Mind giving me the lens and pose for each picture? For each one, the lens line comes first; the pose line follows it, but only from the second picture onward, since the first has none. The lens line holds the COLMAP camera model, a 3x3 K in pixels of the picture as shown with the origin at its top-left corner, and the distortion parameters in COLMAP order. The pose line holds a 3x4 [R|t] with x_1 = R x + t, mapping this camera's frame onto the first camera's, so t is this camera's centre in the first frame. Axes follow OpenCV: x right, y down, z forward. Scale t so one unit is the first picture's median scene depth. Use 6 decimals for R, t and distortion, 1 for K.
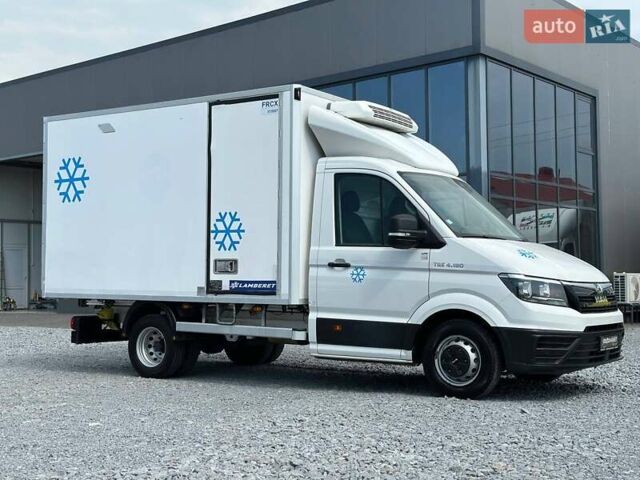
lens RADIAL K [[888.5, 0, 319.1], [0, 888.5, 241.7], [0, 0, 1]] dist [0.132264, 0.000000]
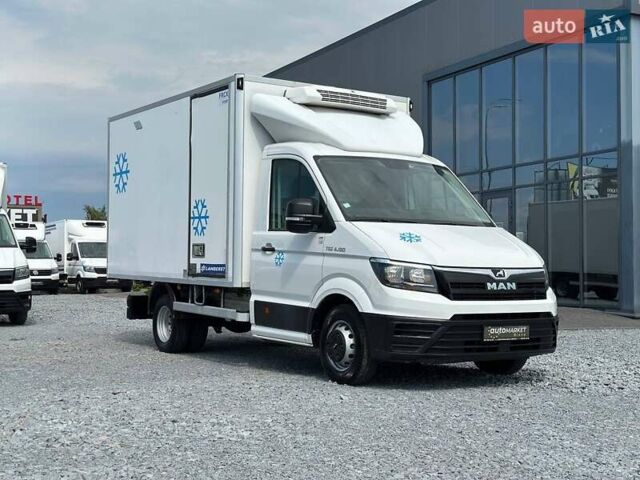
lens RADIAL K [[888.5, 0, 315.9], [0, 888.5, 250.4], [0, 0, 1]] dist [0.132264, 0.000000]
pose [[0.922328, 0.001068, -0.386405, 0.444237], [0.009216, 0.999651, 0.024759, 0.002481], [0.386297, -0.026397, 0.921997, 0.072714]]
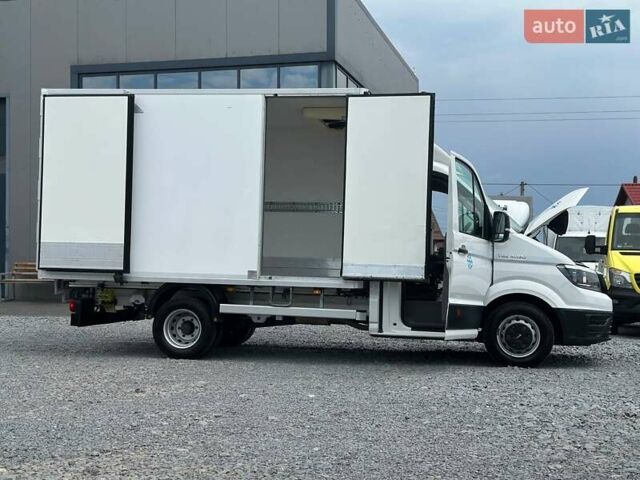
lens RADIAL K [[888.5, 0, 321.9], [0, 888.5, 242.4], [0, 0, 1]] dist [0.132264, 0.000000]
pose [[0.913342, 0.028764, 0.406176, -0.501878], [-0.035585, 0.999324, 0.009250, 0.004898], [-0.405636, -0.022902, 0.913748, 0.011302]]
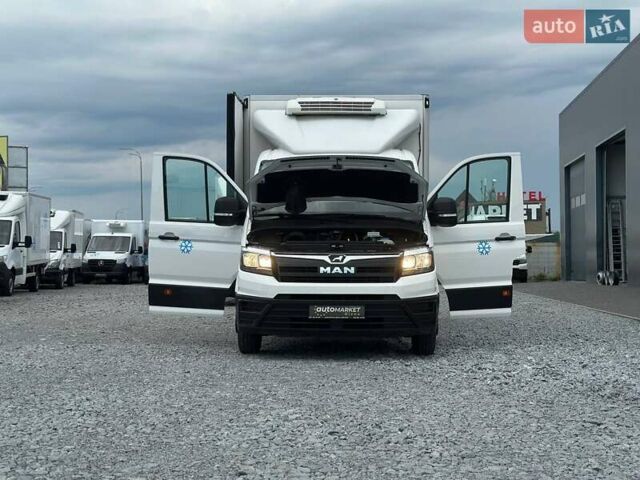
lens RADIAL K [[888.5, 0, 320.3], [0, 888.5, 244.9], [0, 0, 1]] dist [0.132264, 0.000000]
pose [[0.552600, -0.009378, -0.833394, 1.040414], [0.035648, 0.999288, 0.012392, 0.019580], [0.832684, -0.036556, 0.552541, 0.380272]]
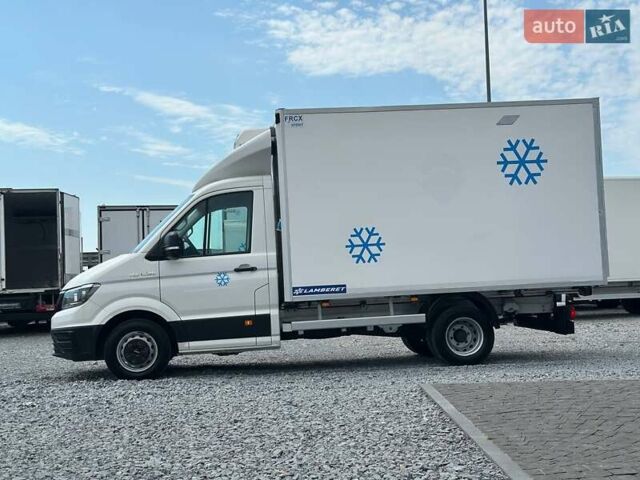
lens RADIAL K [[888.5, 0, 320.5], [0, 888.5, 244.4], [0, 0, 1]] dist [0.132264, 0.000000]
pose [[-0.760589, 0.004180, -0.649220, 0.799626], [0.070971, 0.994522, -0.076742, 0.094634], [0.645343, -0.104445, -0.756719, 2.038585]]
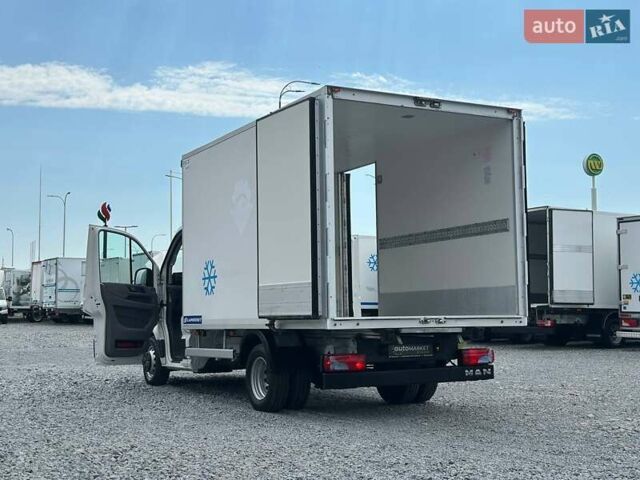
lens RADIAL K [[888.5, 0, 320.1], [0, 888.5, 237.3], [0, 0, 1]] dist [0.132264, 0.000000]
pose [[-0.891951, 0.045265, 0.449861, -0.611032], [-0.011394, 0.992409, -0.122449, 0.100550], [-0.451989, -0.114344, -0.884665, 2.180413]]
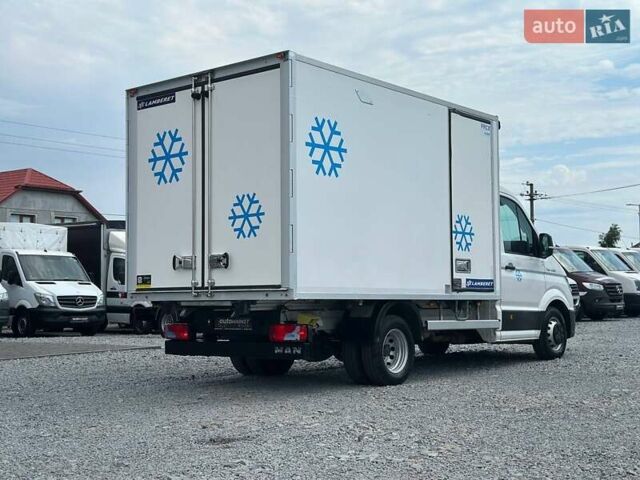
lens RADIAL K [[888.5, 0, 324.7], [0, 888.5, 237.4], [0, 0, 1]] dist [0.132264, 0.000000]
pose [[0.095626, 0.062791, 0.993435, -1.212396], [-0.031884, 0.997690, -0.059991, 0.064613], [-0.994907, -0.025938, 0.097407, 1.081067]]
